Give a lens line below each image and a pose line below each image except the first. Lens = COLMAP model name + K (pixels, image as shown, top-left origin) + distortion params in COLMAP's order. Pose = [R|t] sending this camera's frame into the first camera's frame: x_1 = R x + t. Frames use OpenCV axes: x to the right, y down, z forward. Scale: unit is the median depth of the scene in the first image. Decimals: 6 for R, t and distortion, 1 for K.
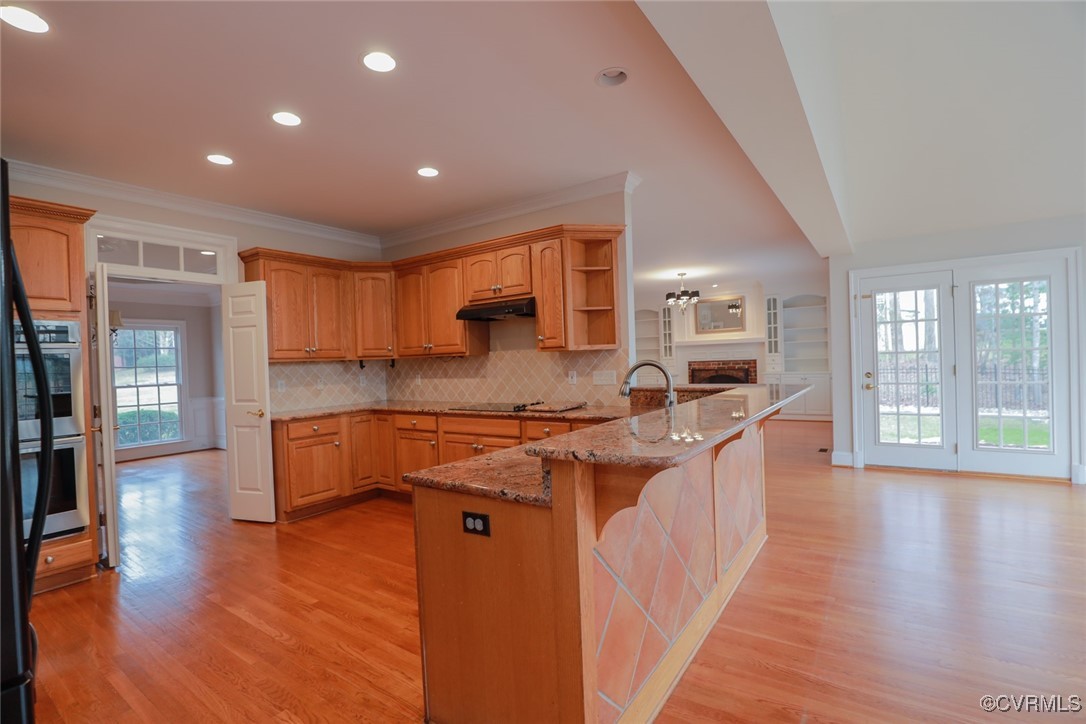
lens RADIAL K [[499.0, 0, 544.2], [0, 499.0, 364.9], [0, 0, 1]] dist [-0.032801, 0.000408]
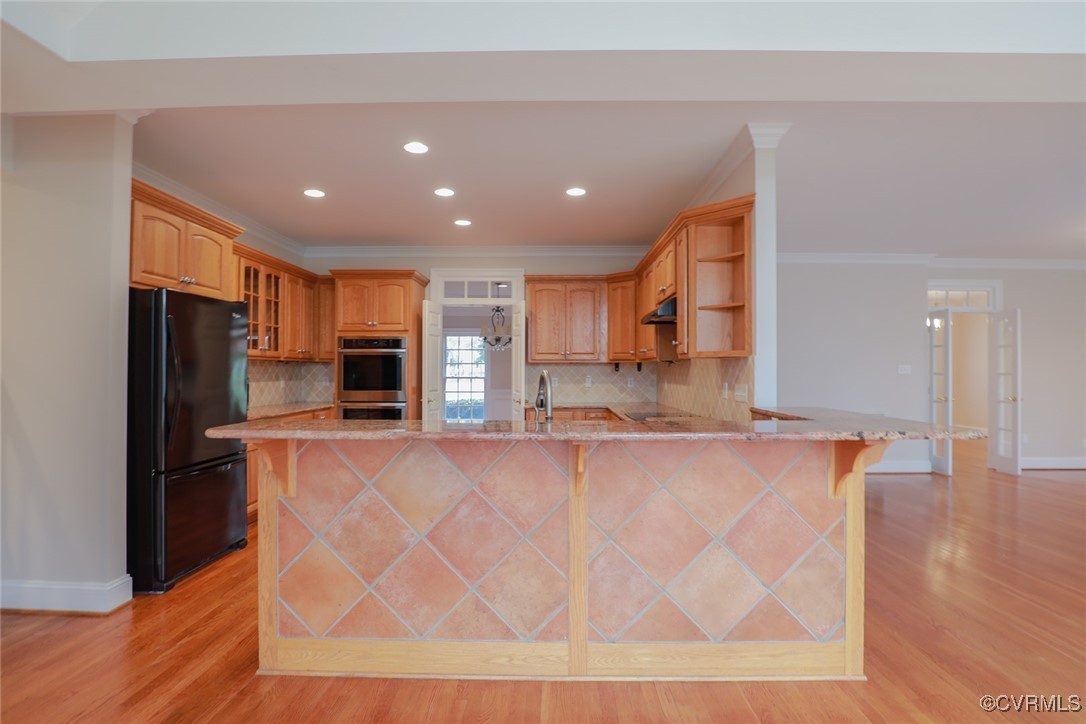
lens RADIAL K [[520.4, 0, 543.6], [0, 520.4, 364.9], [0, 0, 1]] dist [-0.029845, 0.000682]
pose [[0.553513, 0.027550, -0.832385, 0.508618], [-0.029839, 0.999467, 0.013238, -0.015885], [0.832306, 0.017510, 0.554040, 0.233337]]
